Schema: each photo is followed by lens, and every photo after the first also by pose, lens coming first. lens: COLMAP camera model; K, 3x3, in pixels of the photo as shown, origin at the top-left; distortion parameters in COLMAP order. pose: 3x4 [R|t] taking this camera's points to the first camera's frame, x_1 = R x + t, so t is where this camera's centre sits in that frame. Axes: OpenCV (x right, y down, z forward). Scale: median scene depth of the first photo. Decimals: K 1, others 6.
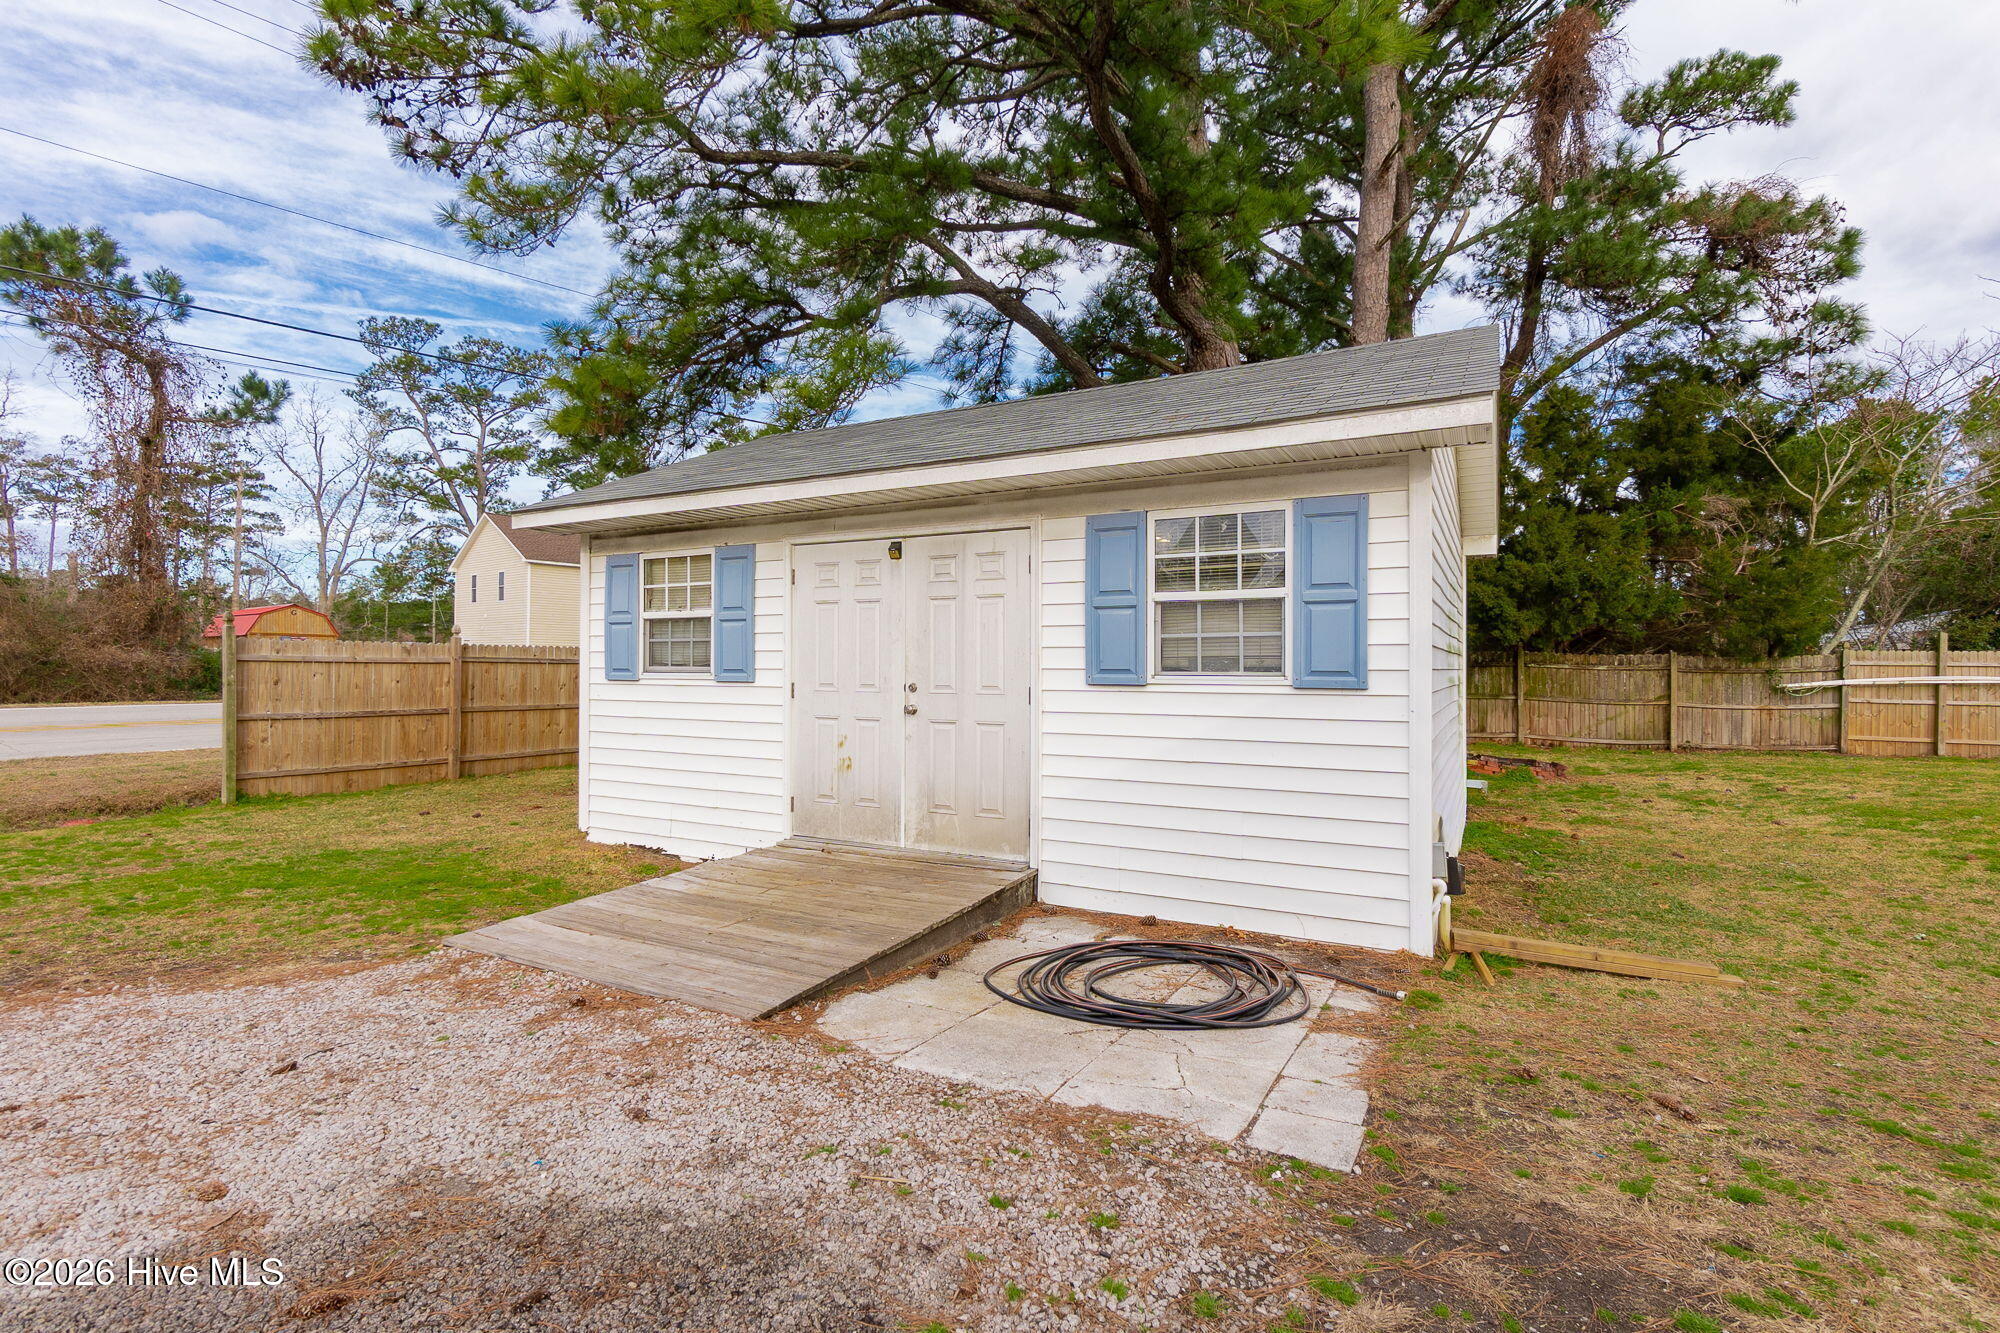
lens RADIAL K [[1020.6, 0, 1004.0], [0, 1020.6, 646.1], [0, 0, 1]] dist [0.014471, 0.000100]
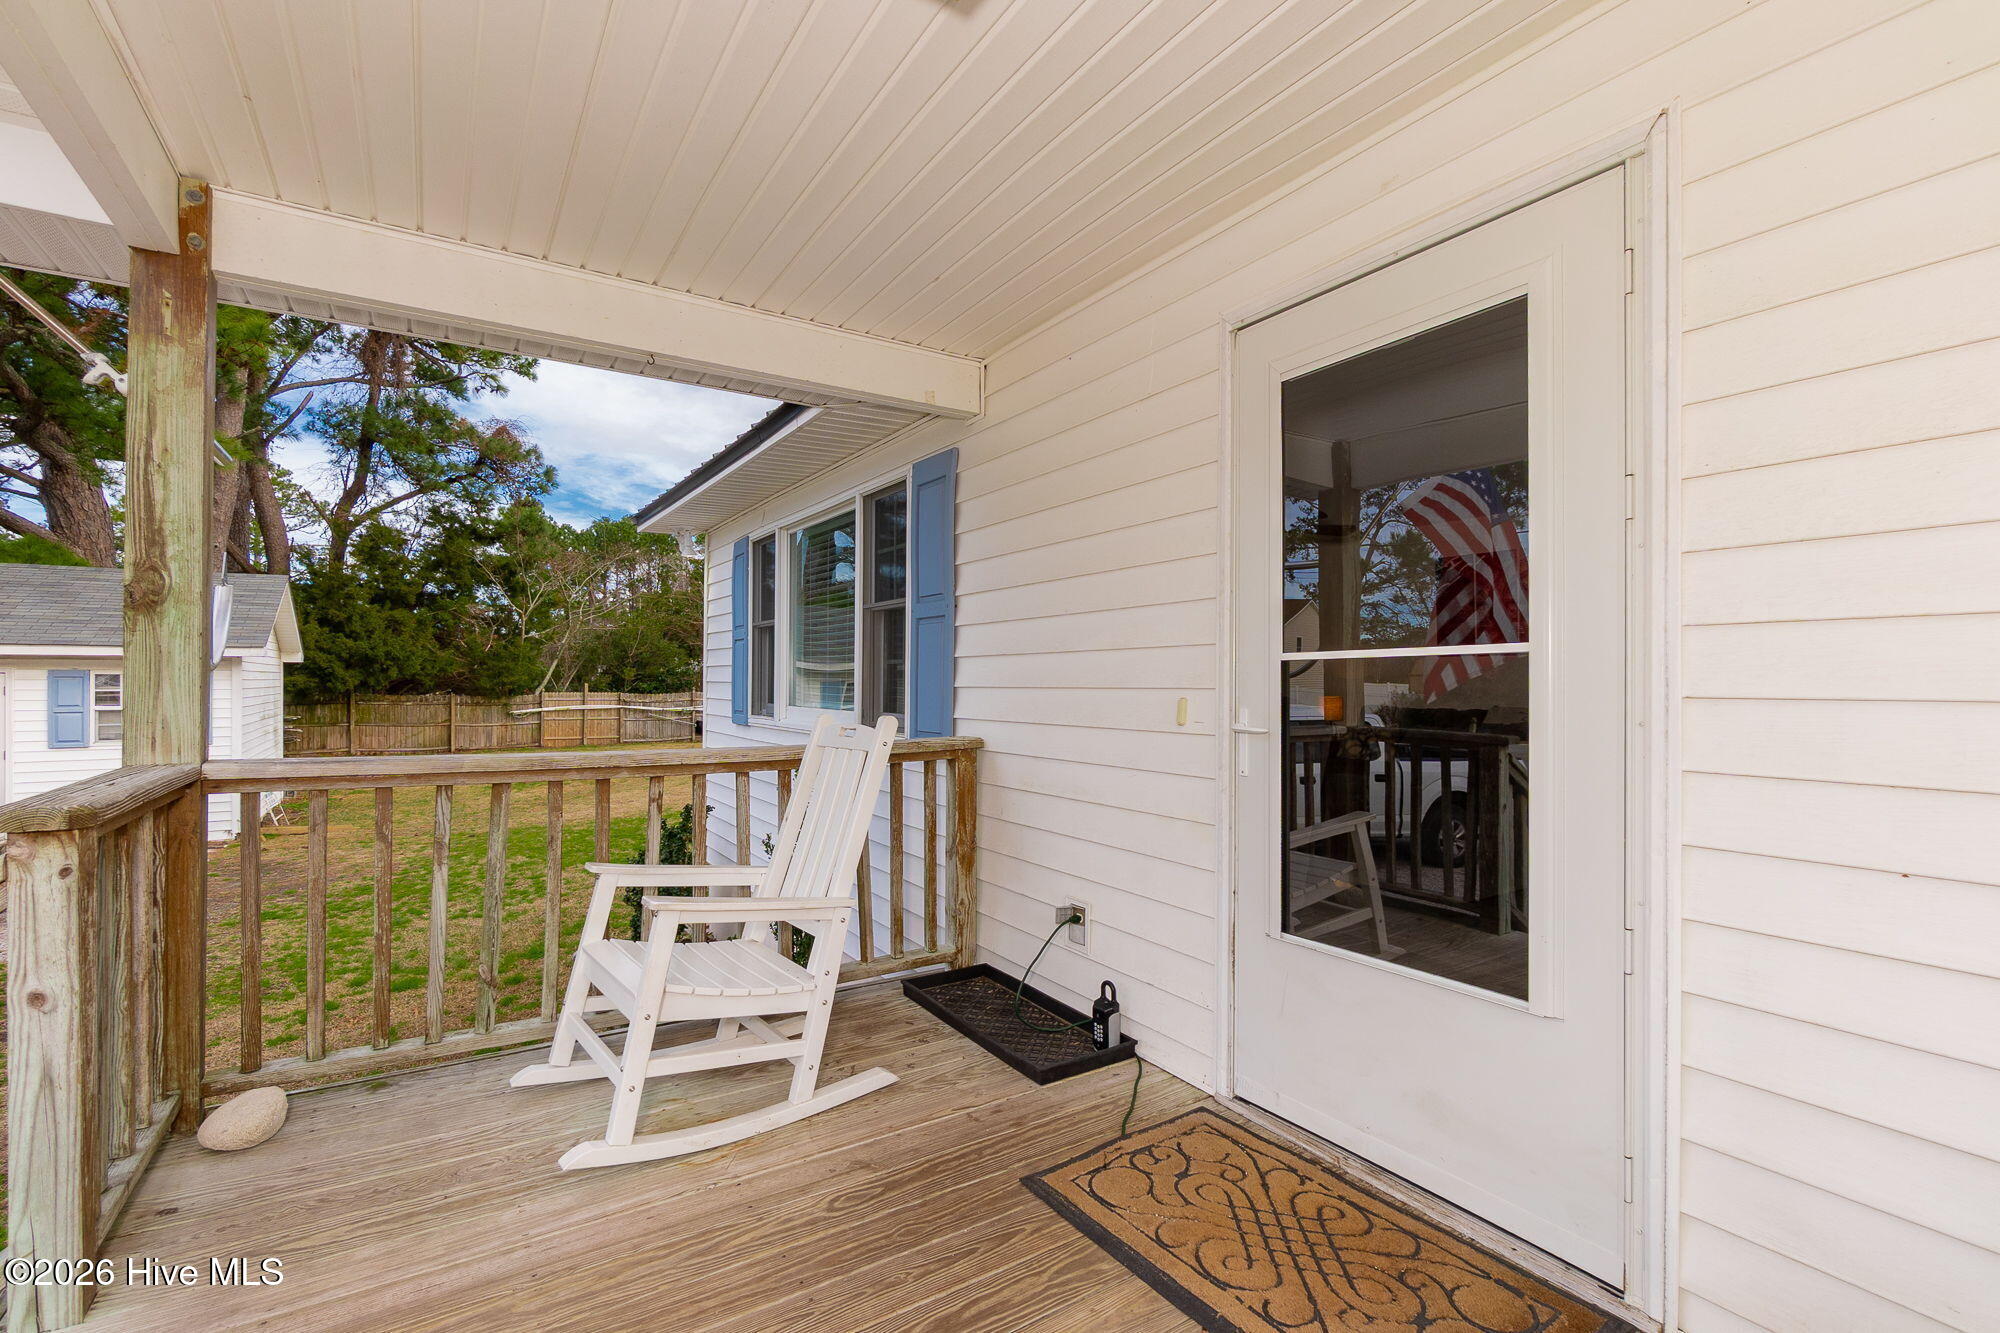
lens RADIAL K [[883.2, 0, 996.6], [0, 883.2, 683.6], [0, 0, 1]] dist [0.011337, 0.000180]
pose [[0.497967, -0.004017, 0.867187, -0.168285], [-0.017824, 0.999731, 0.014866, -0.048975], [-0.867013, -0.022859, 0.497761, -0.503969]]
